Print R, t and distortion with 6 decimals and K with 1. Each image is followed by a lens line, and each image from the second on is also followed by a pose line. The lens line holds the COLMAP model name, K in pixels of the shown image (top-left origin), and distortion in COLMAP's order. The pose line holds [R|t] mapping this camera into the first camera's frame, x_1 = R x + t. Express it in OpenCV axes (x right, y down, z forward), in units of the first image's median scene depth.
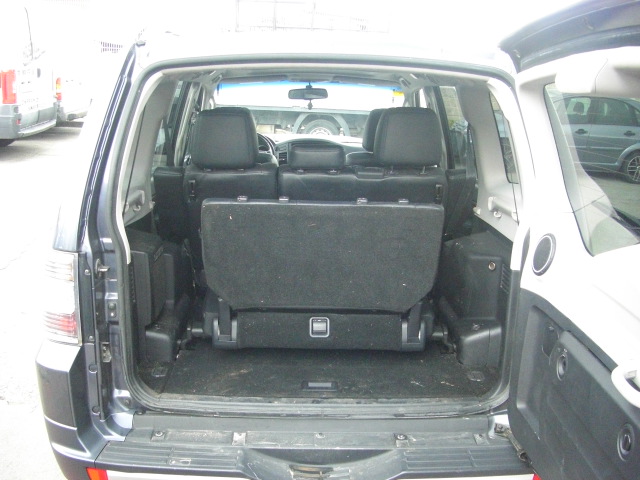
lens RADIAL K [[731.6, 0, 322.9], [0, 731.6, 239.6], [0, 0, 1]] dist [-0.136687, 0.000000]
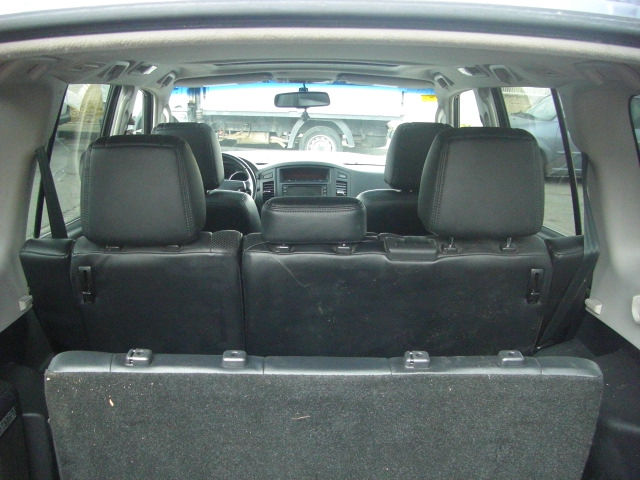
lens RADIAL K [[731.6, 0, 305.5], [0, 731.6, 259.3], [0, 0, 1]] dist [-0.136687, 0.000000]
pose [[0.999648, -0.007113, -0.025548, -0.000361], [0.007719, 0.999689, 0.023730, -0.097084], [0.025372, -0.023919, 0.999392, 0.456407]]
